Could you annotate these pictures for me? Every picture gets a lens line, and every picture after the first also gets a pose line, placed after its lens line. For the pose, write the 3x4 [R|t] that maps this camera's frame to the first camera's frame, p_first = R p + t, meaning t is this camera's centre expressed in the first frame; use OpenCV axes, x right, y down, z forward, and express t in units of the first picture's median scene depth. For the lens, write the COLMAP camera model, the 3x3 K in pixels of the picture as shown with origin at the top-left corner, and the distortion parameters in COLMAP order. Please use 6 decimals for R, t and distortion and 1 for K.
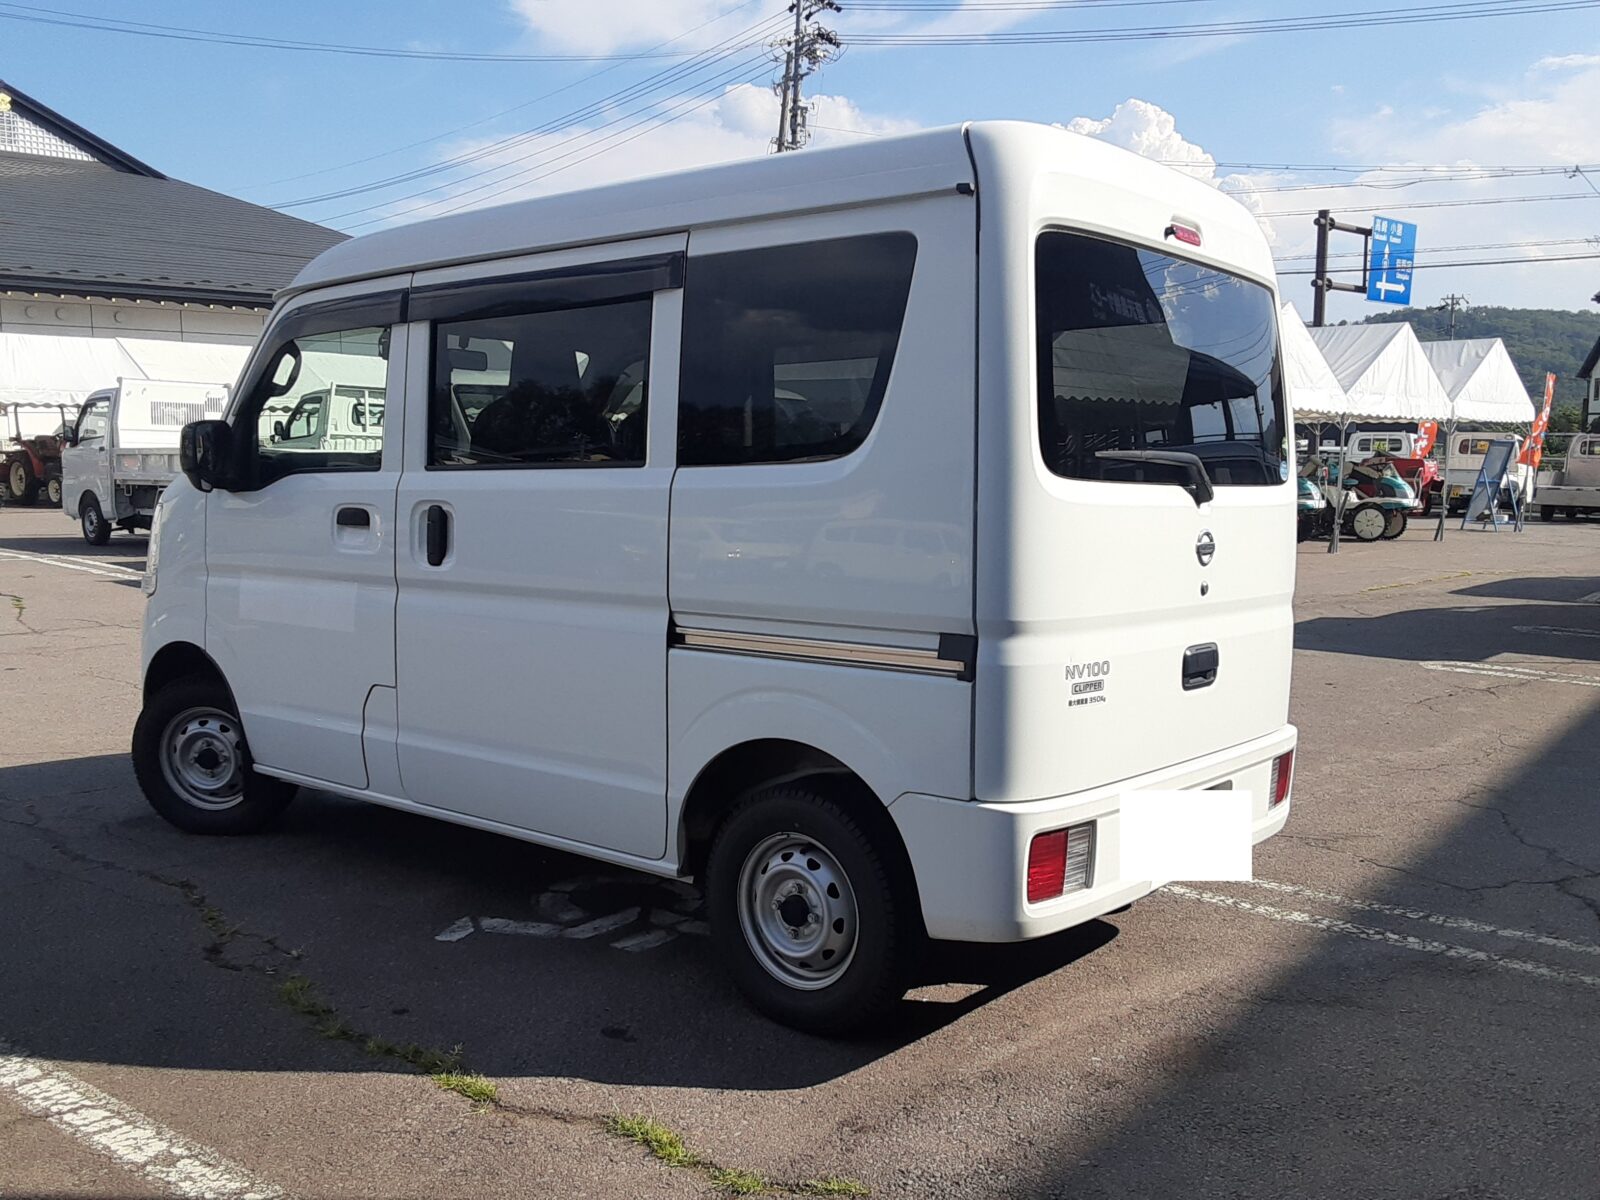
lens RADIAL K [[1434.1, 0, 794.8], [0, 1434.1, 623.0], [0, 0, 1]] dist [0.116445, -0.164877]
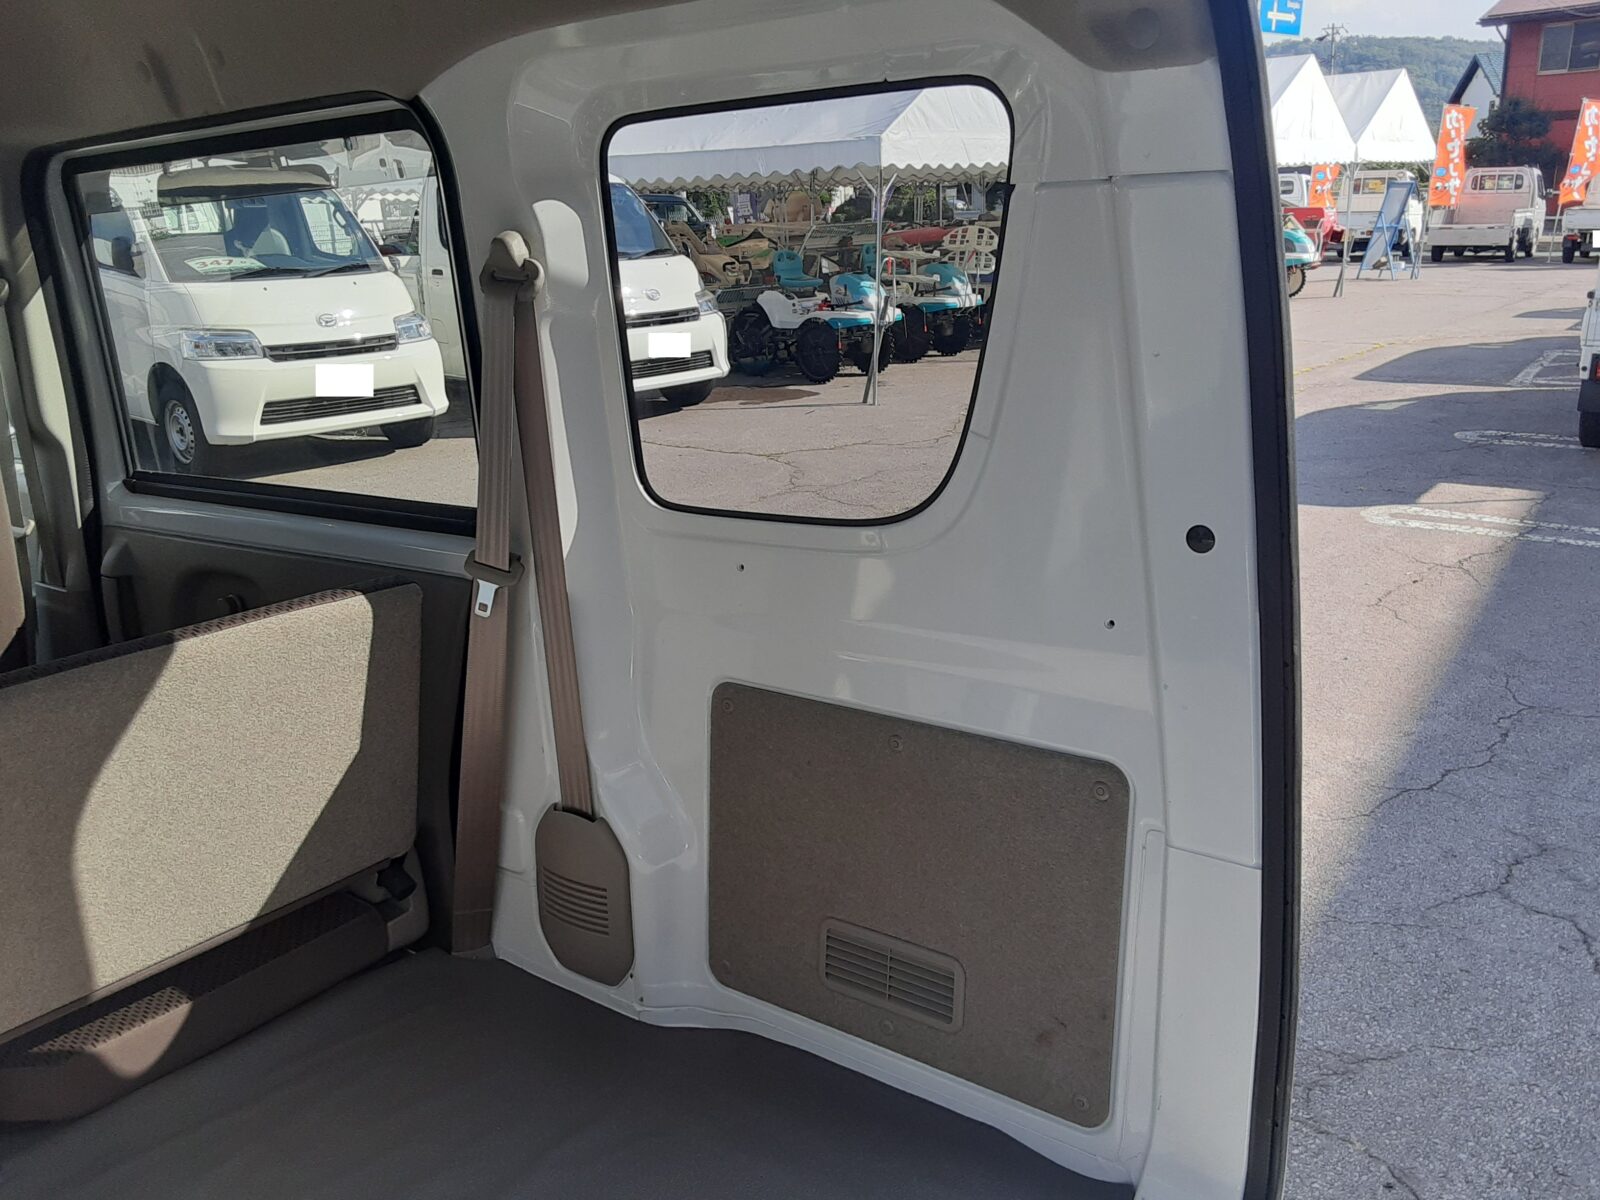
lens RADIAL K [[1298.5, 0, 794.7], [0, 1298.5, 612.7], [0, 0, 1]] dist [0.109716, -0.167689]
pose [[0.997288, -0.060839, 0.041418, 0.039640], [0.052354, 0.981947, 0.181767, -0.029567], [-0.051729, -0.179106, 0.982469, 0.136035]]
